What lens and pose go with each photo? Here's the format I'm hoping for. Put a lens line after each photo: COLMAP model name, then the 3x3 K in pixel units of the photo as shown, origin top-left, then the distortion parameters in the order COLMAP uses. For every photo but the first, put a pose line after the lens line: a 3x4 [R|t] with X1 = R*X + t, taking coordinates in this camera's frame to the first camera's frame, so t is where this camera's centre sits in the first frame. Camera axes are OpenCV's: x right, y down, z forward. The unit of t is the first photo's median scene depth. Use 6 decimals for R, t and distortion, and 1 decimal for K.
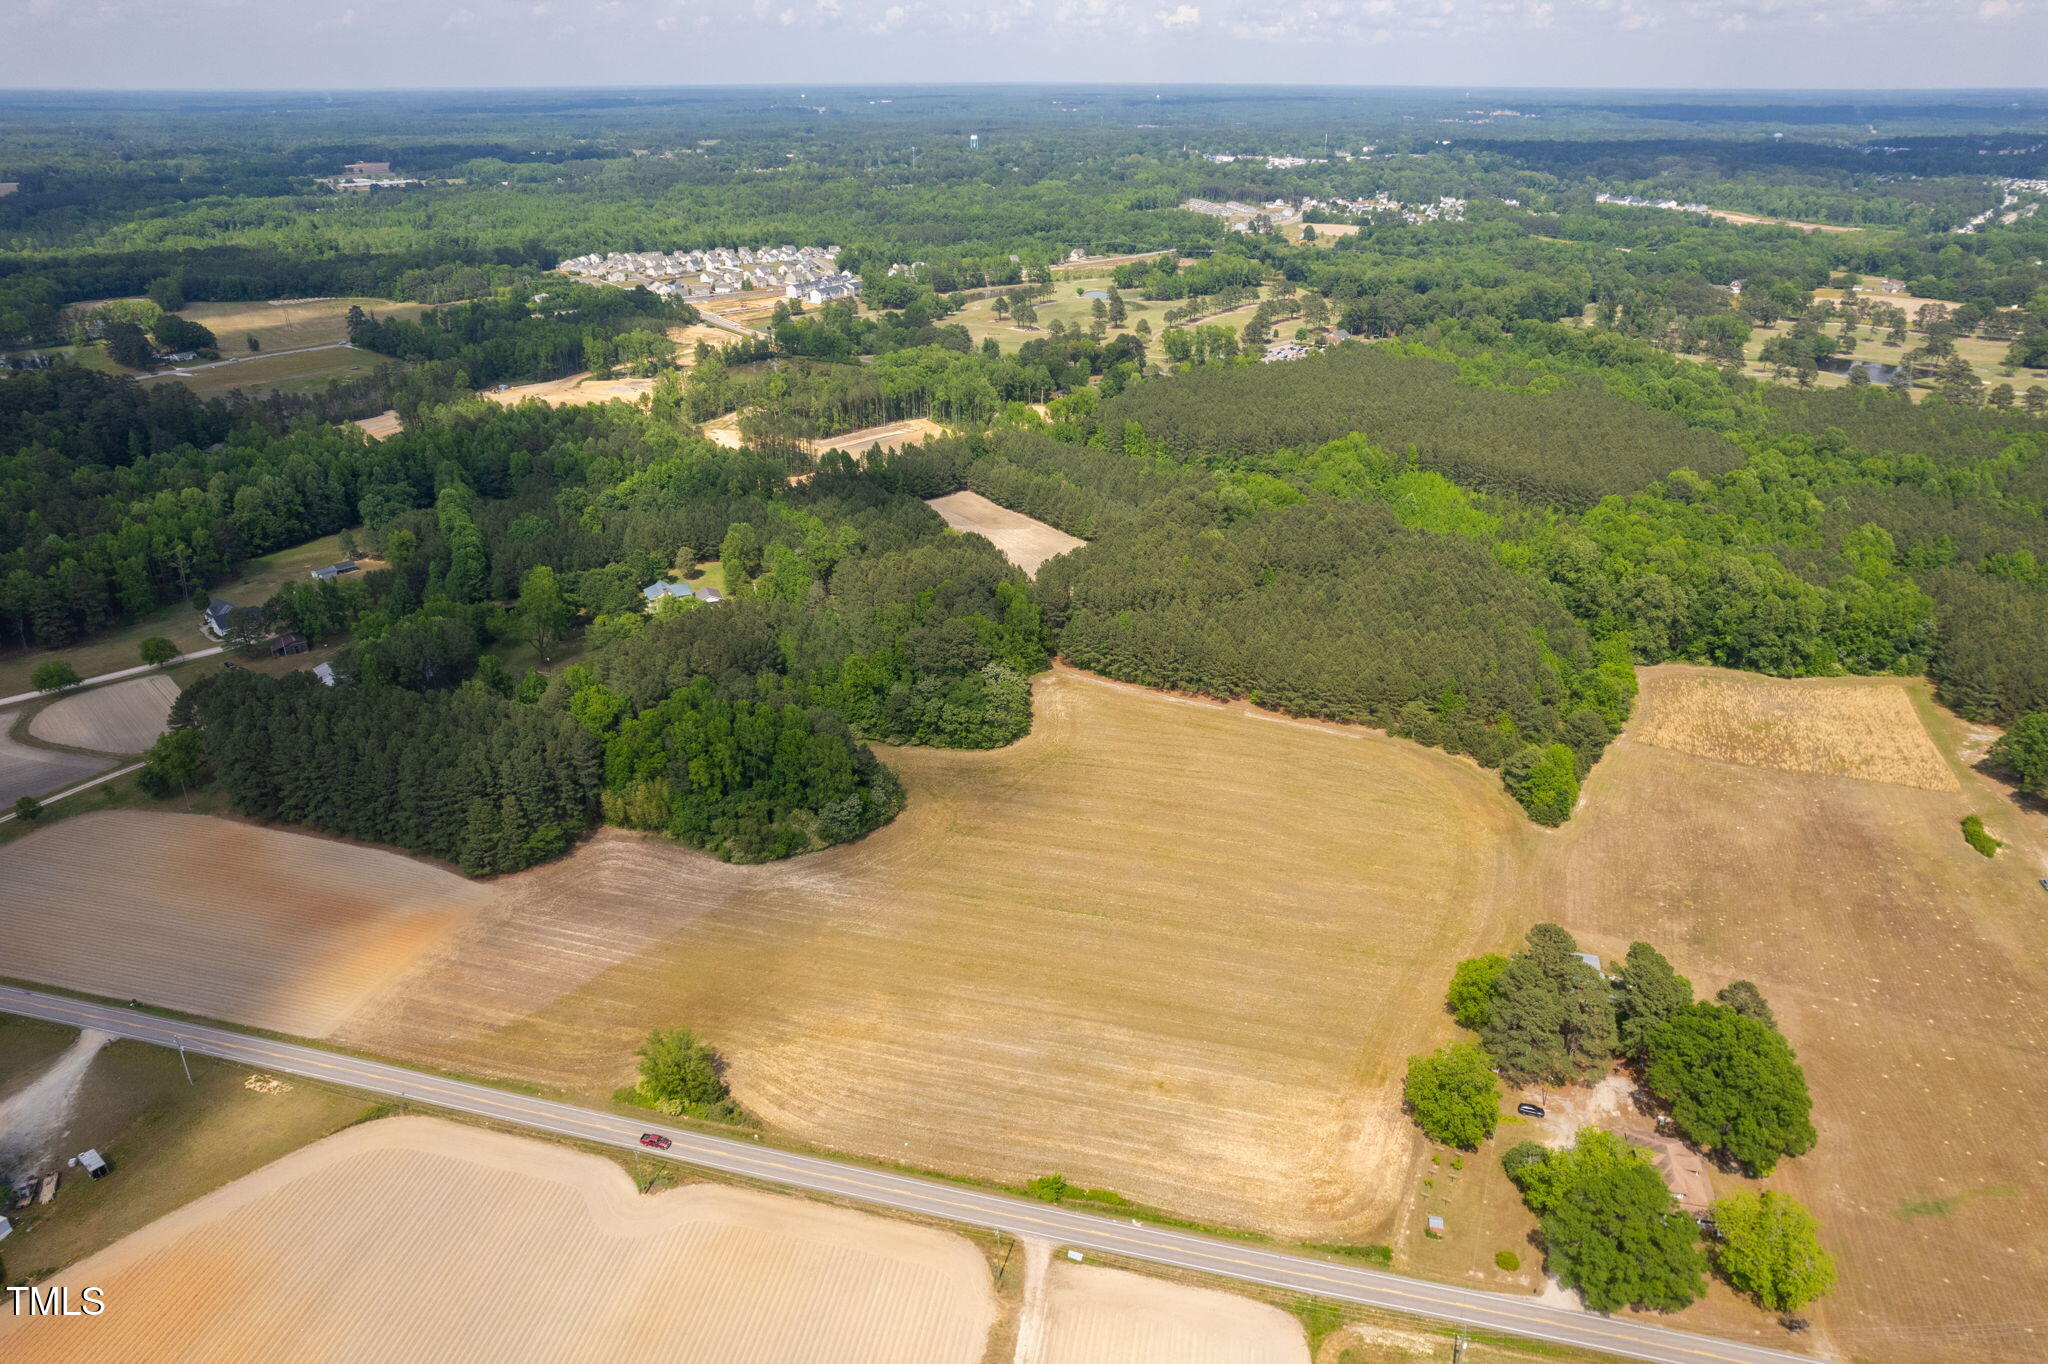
lens RADIAL K [[1333.6, 0, 1027.2], [0, 1333.6, 681.7], [0, 0, 1]] dist [-0.083493, 0.076545]
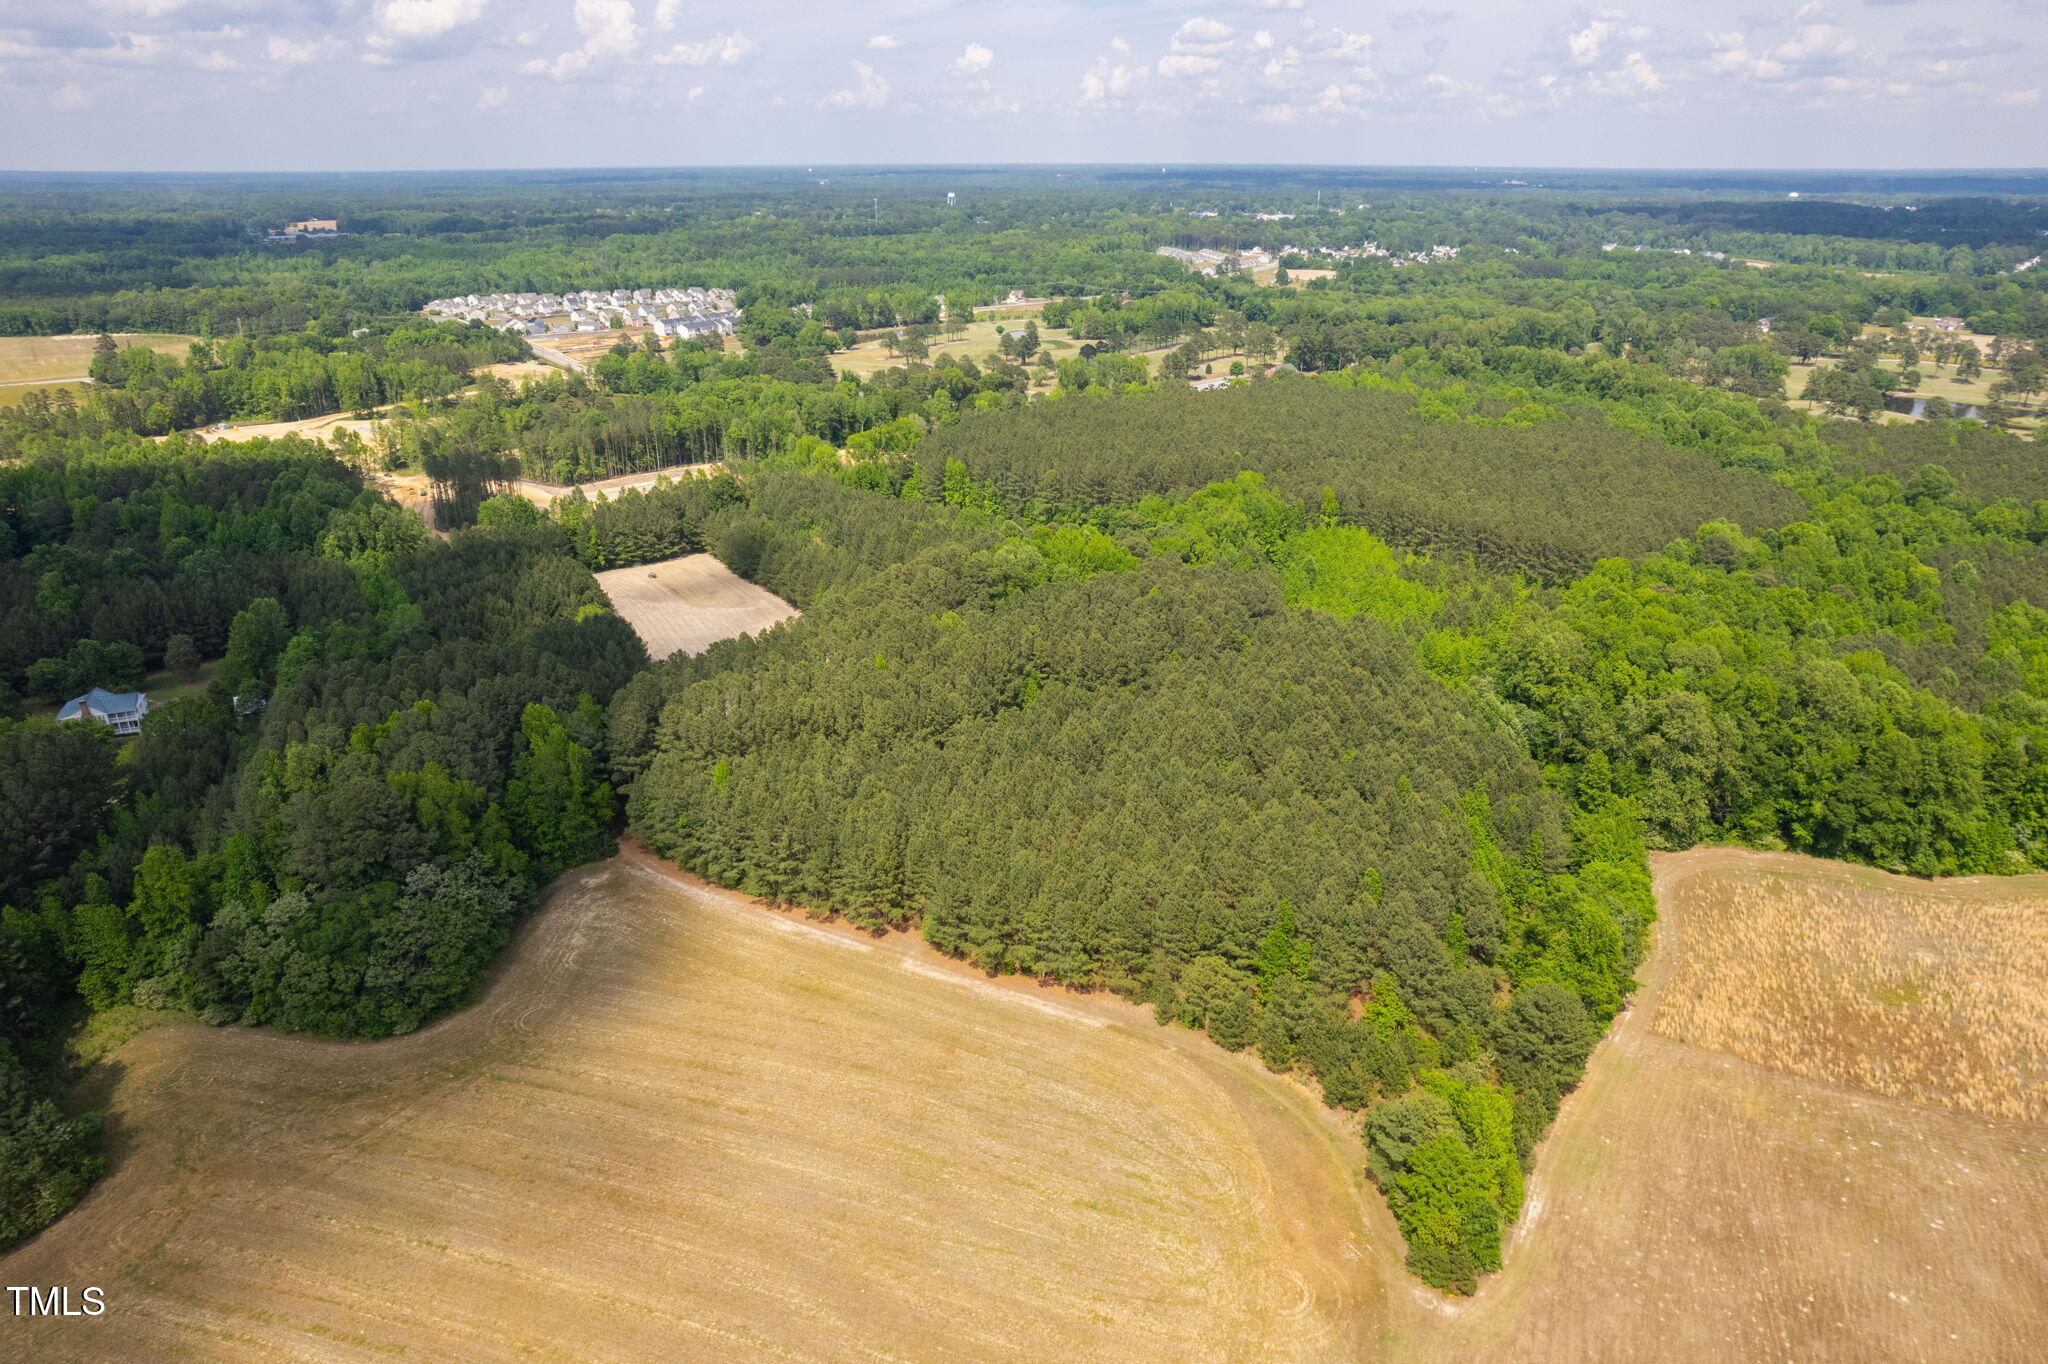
lens RADIAL K [[1325.5, 0, 1025.7], [0, 1325.5, 686.5], [0, 0, 1]] dist [-0.086771, 0.081275]
pose [[0.999871, 0.004577, -0.015364, 0.226764], [-0.005334, 0.998755, -0.049603, -0.061600], [0.015118, 0.049679, 0.998651, 0.485307]]
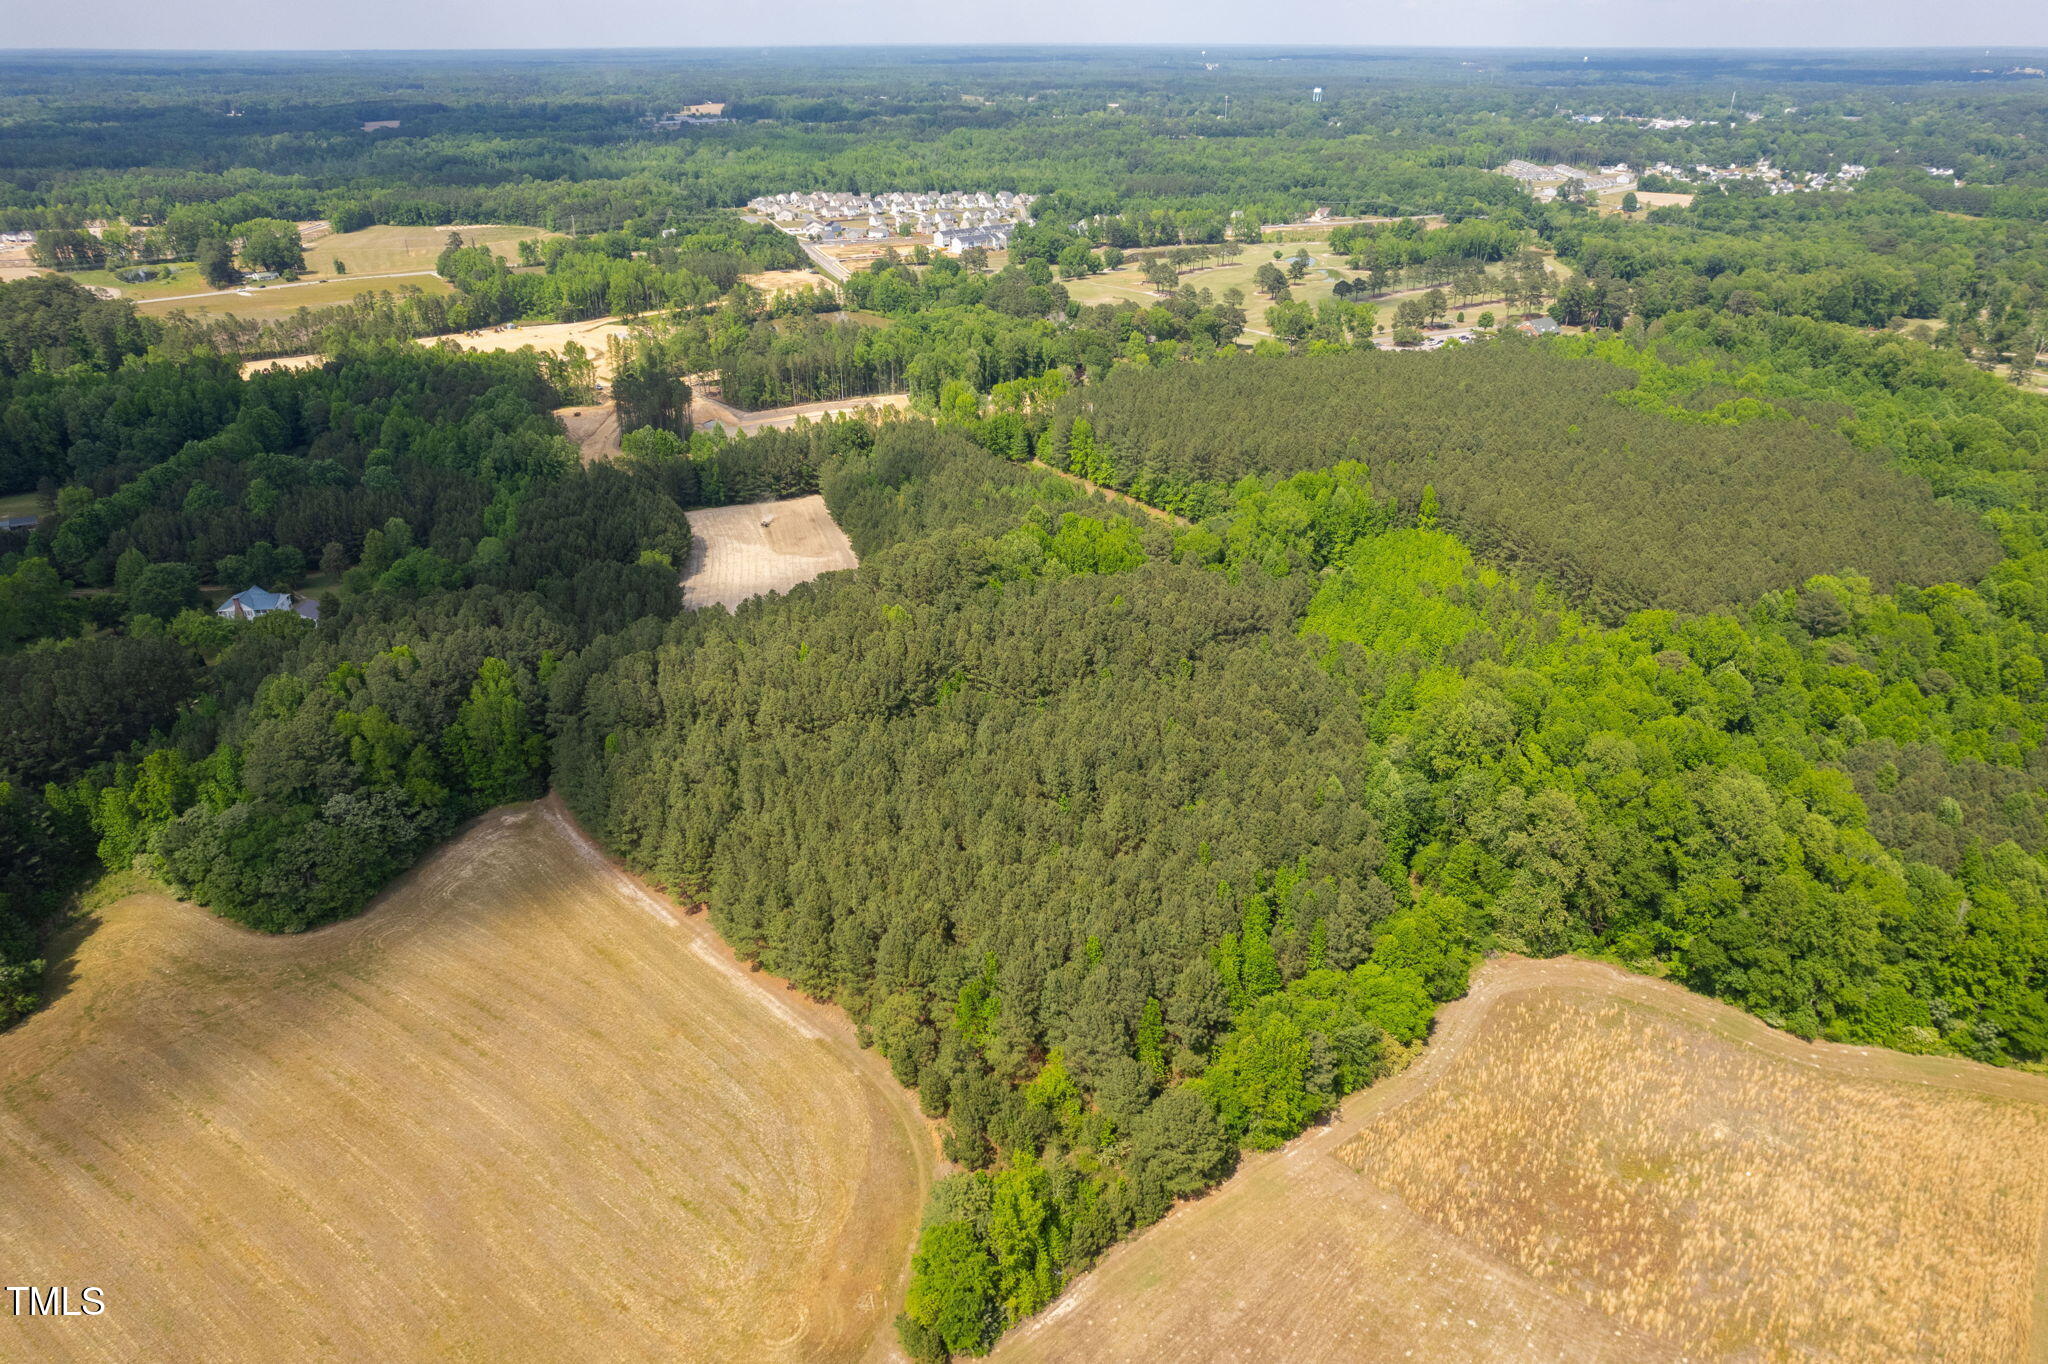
lens RADIAL K [[1321.3, 0, 1028.2], [0, 1321.3, 684.4], [0, 0, 1]] dist [-0.083170, 0.075848]
pose [[0.955563, 0.130594, -0.264283, 0.457690], [-0.122748, 0.991368, 0.046064, -0.138506], [0.268017, -0.011577, 0.963345, 0.494655]]
